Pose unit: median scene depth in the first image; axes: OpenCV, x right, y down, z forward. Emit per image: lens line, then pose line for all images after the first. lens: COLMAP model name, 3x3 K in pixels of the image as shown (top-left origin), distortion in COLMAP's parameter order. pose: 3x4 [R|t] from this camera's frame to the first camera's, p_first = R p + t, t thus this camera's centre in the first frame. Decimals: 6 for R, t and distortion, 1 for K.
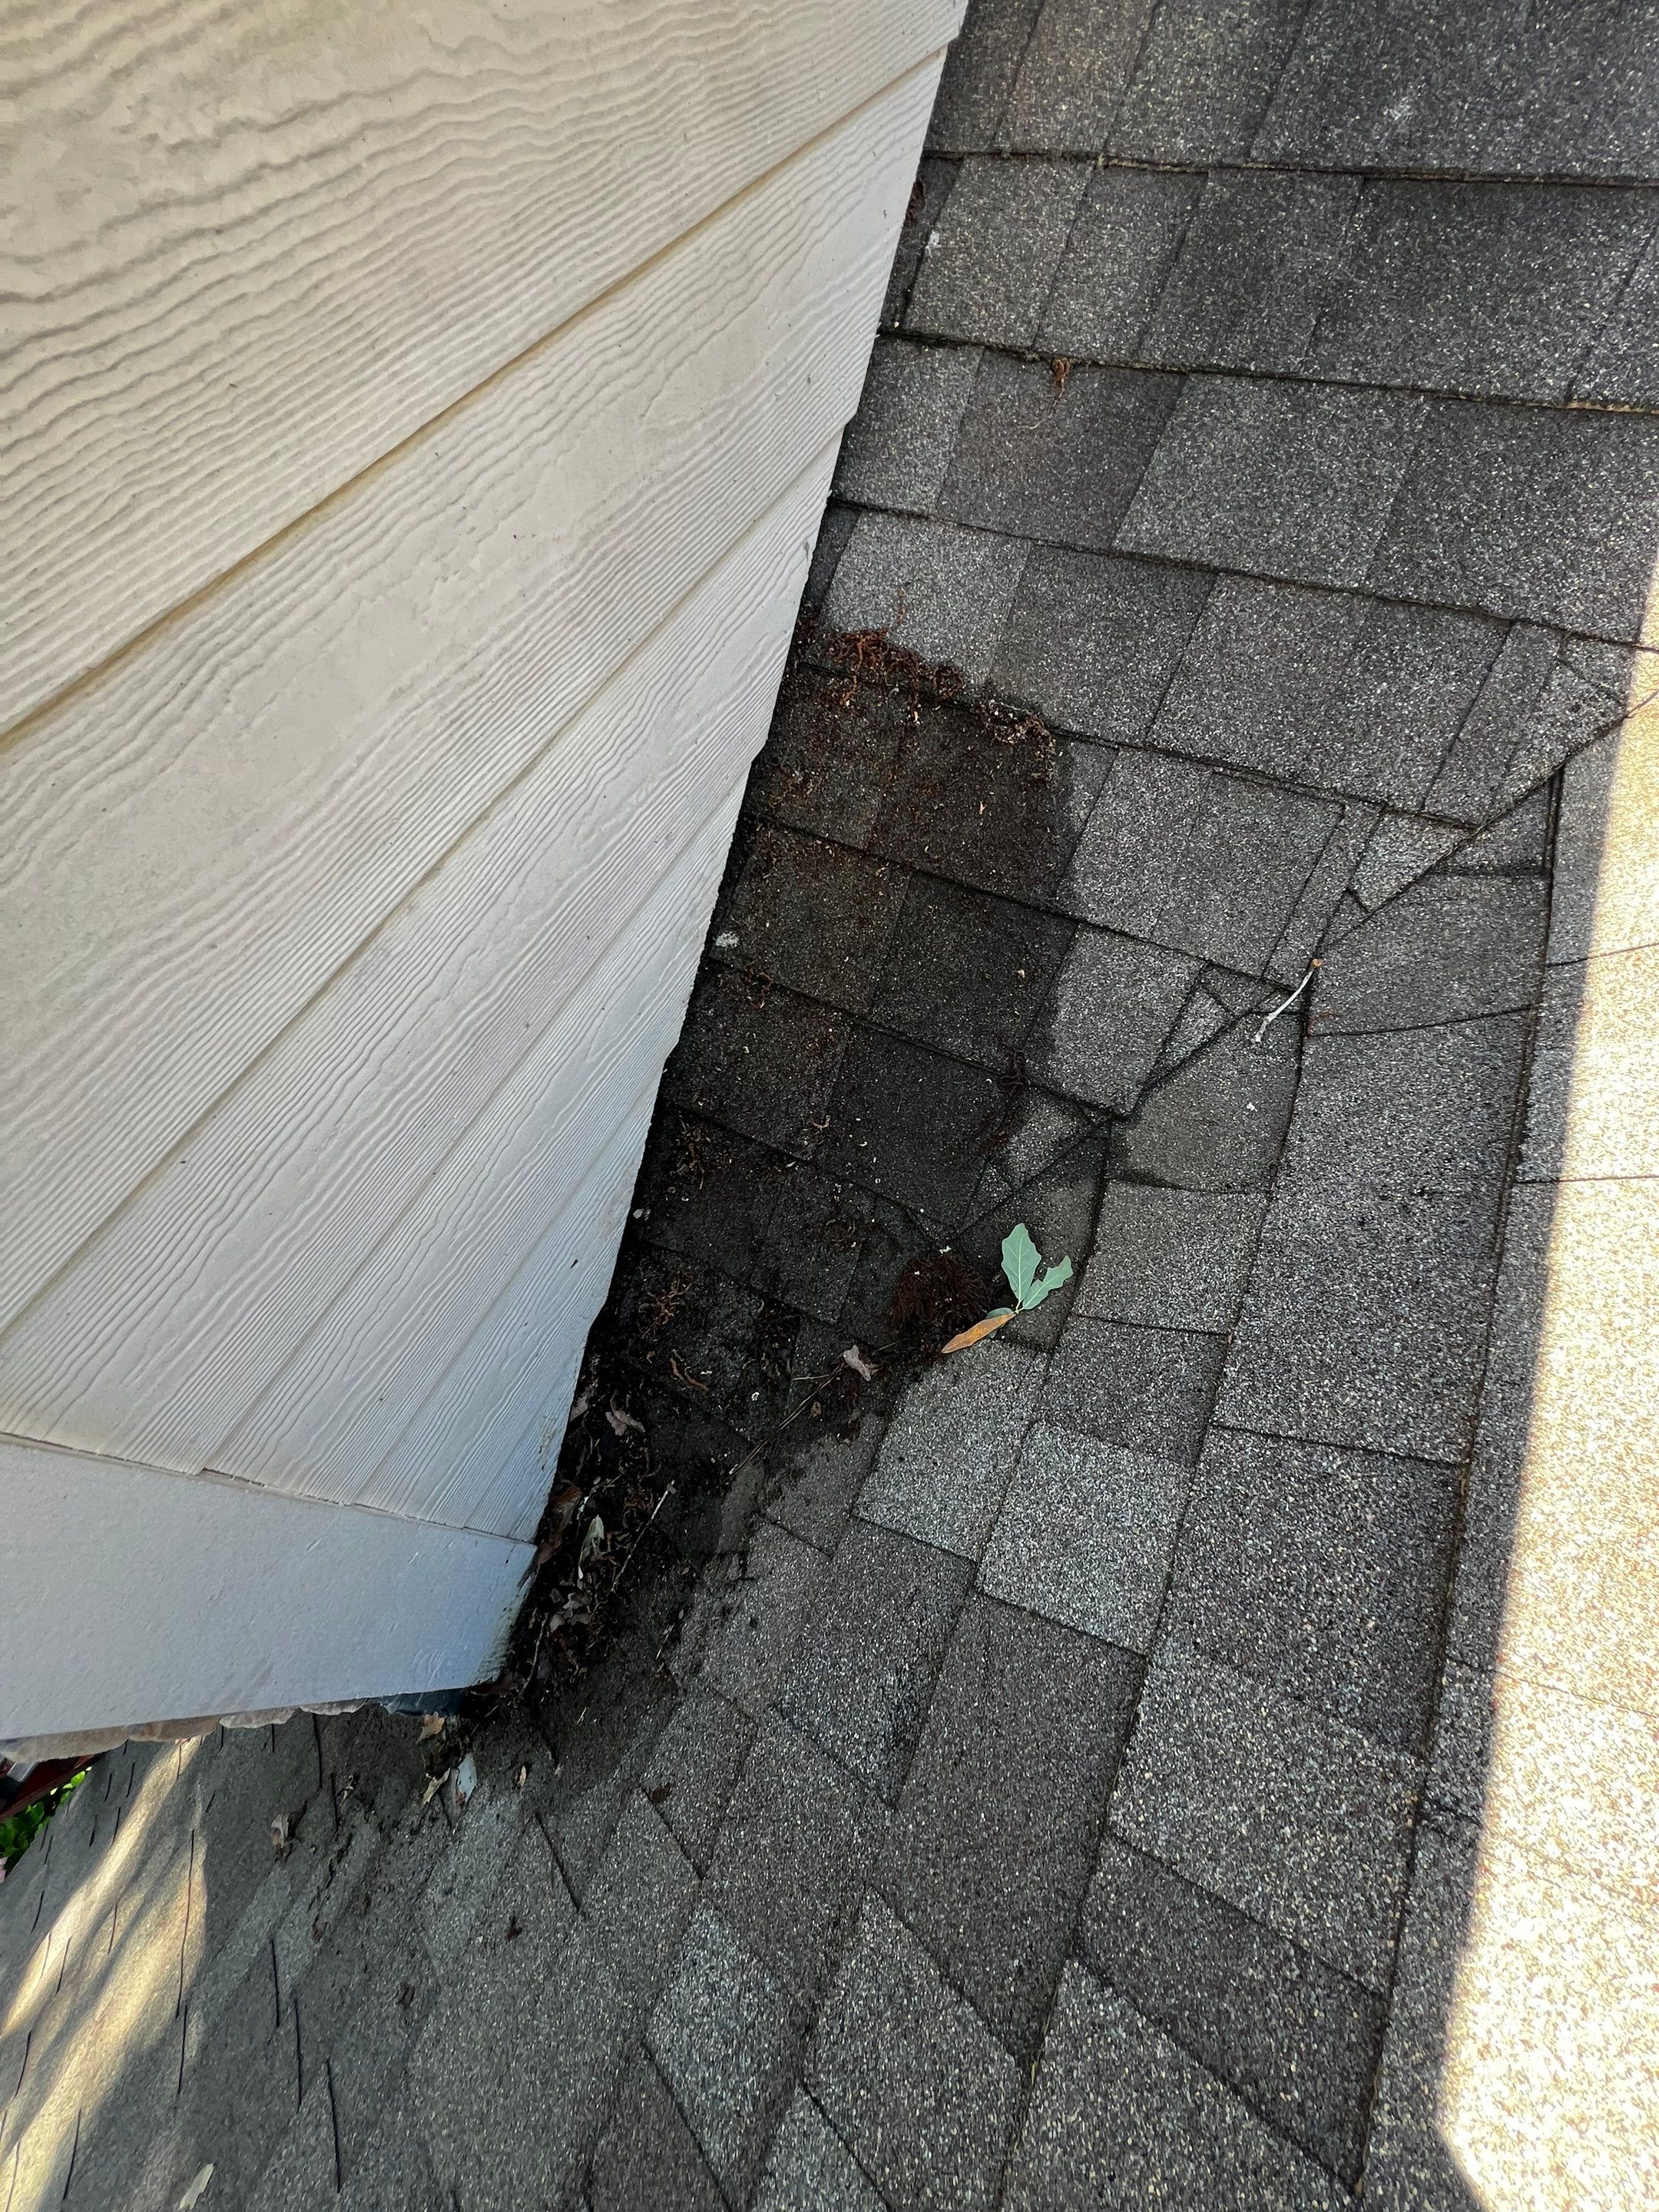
lens RADIAL K [[886.4, 0, 835.7], [0, 886.4, 1103.0], [0, 0, 1]] dist [-0.002938, 0.000306]
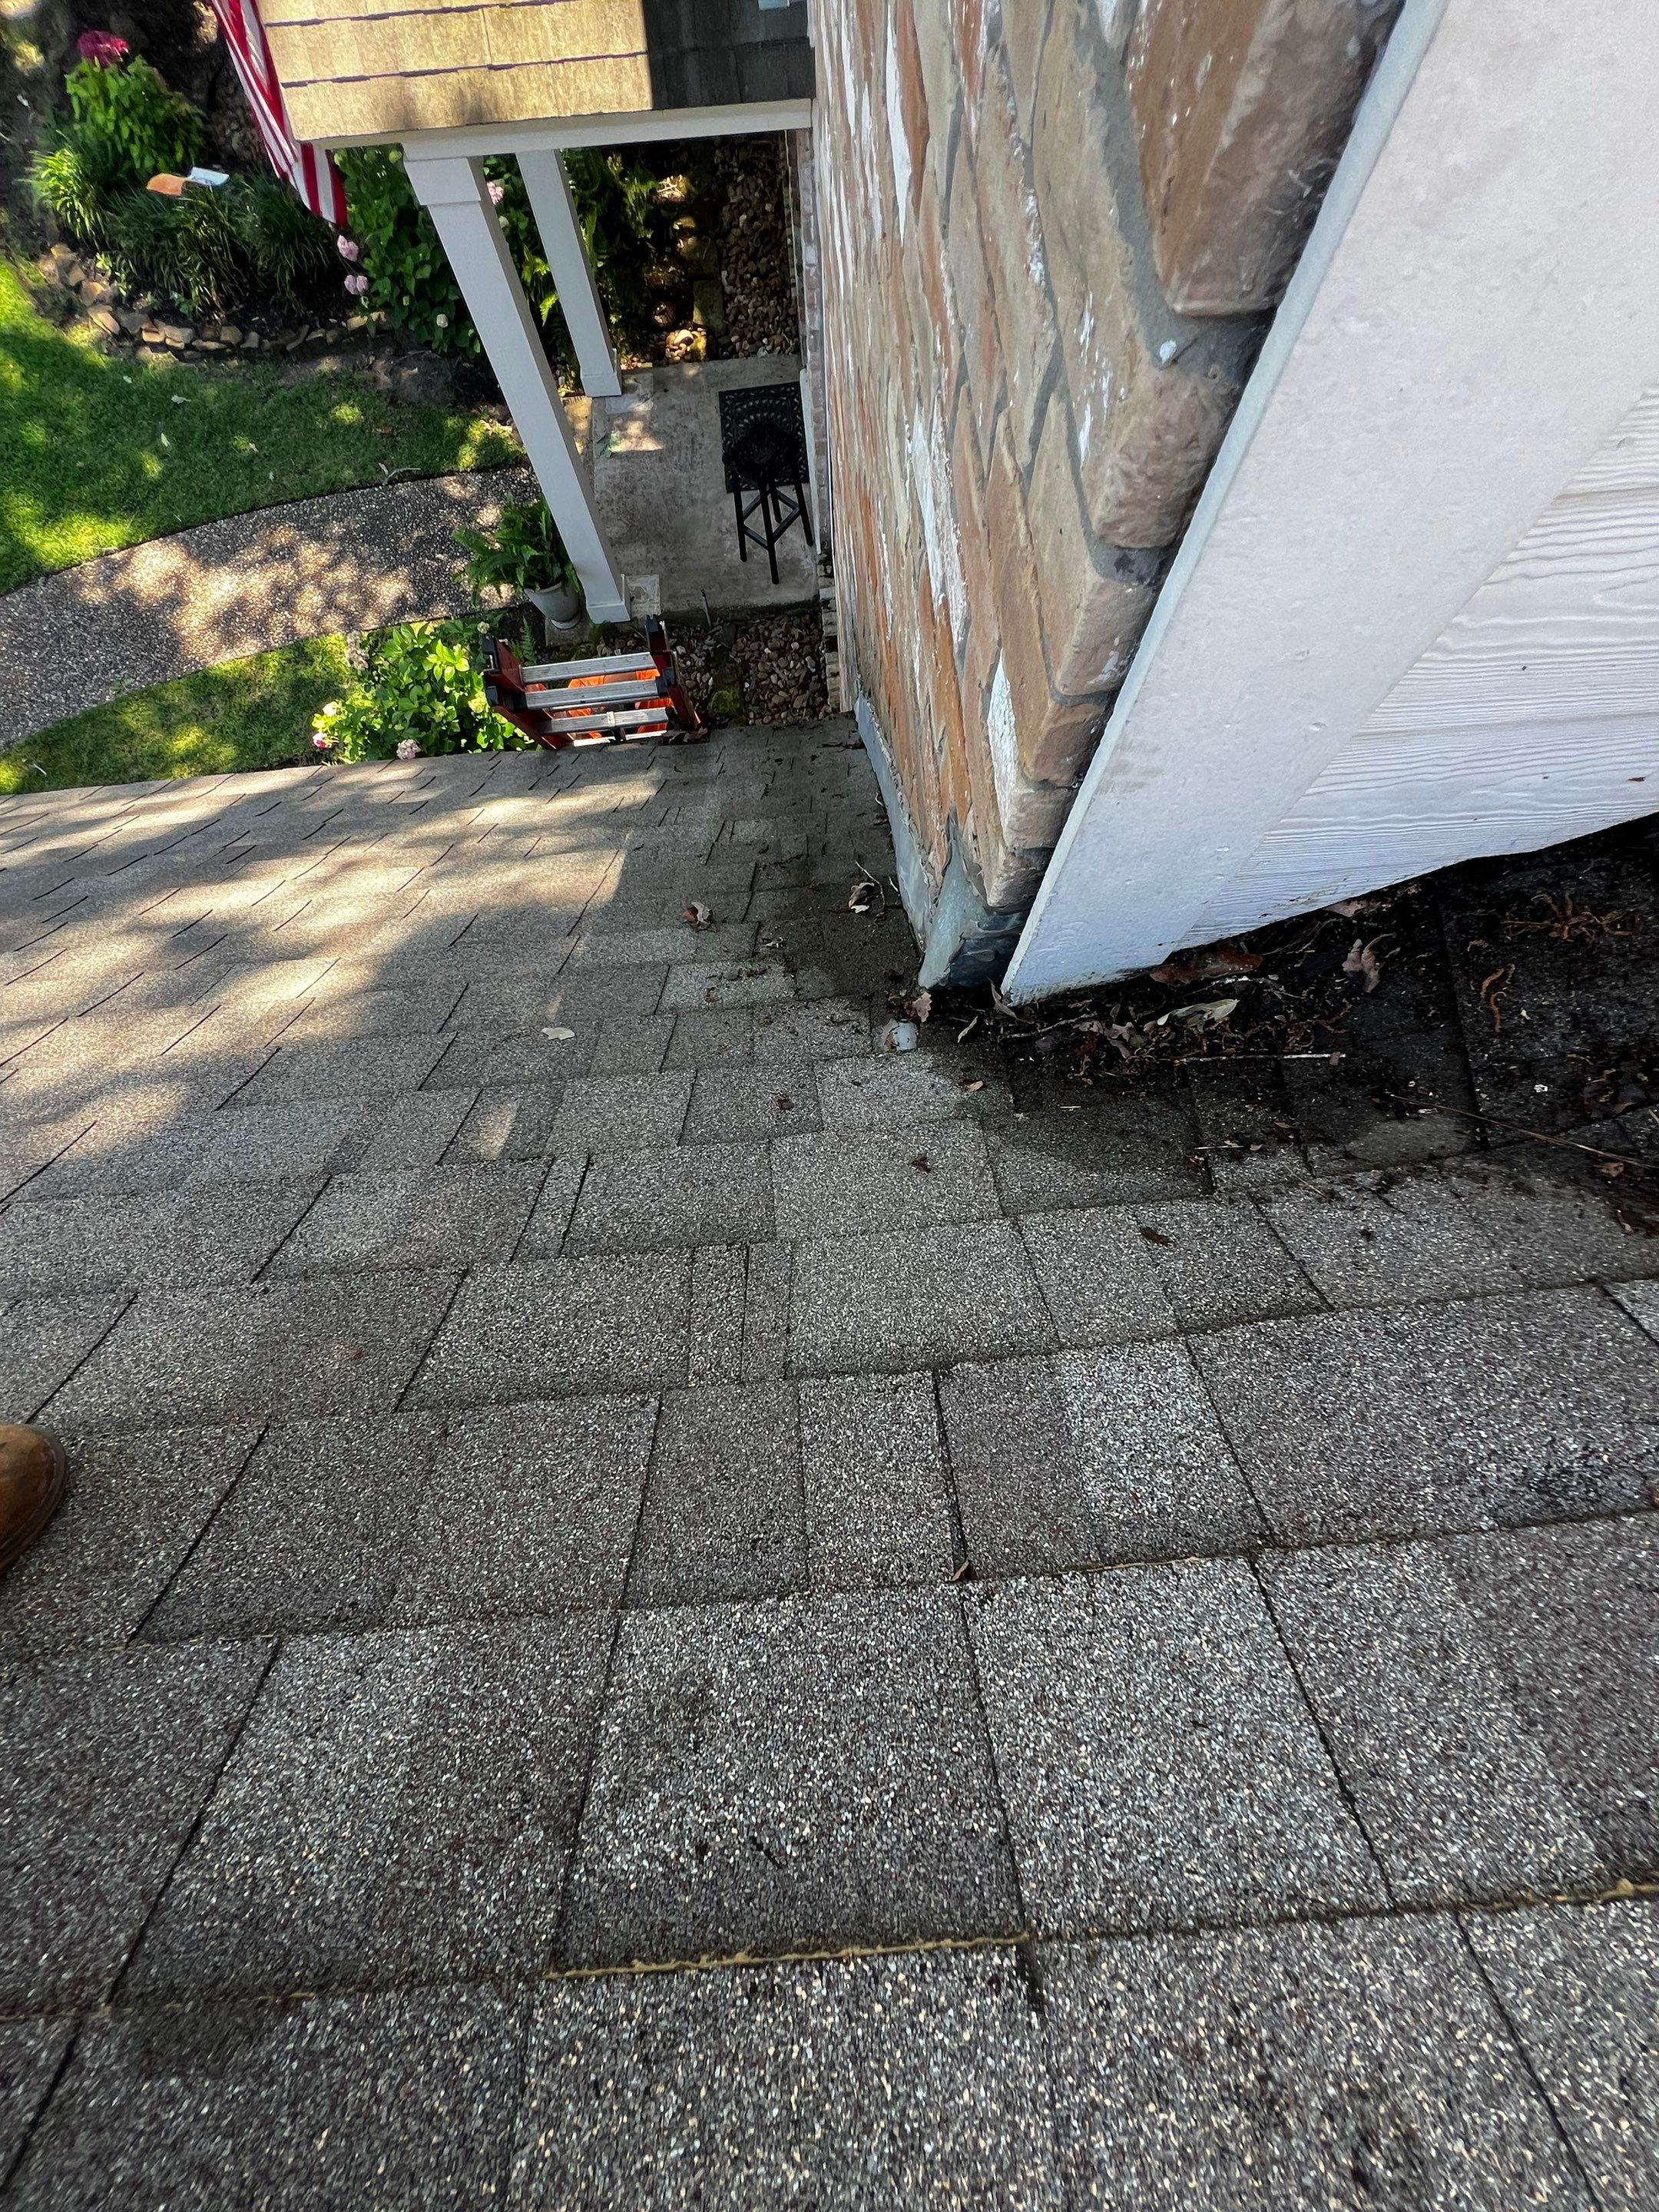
lens RADIAL K [[887.4, 0, 836.9], [0, 887.4, 1102.7], [0, 0, 1]] dist [-0.003771, 0.000627]
pose [[0.521576, 0.848645, -0.088095, -0.405453], [-0.750050, 0.505280, 0.426752, 0.572311], [0.406674, -0.156507, 0.900068, 0.071826]]
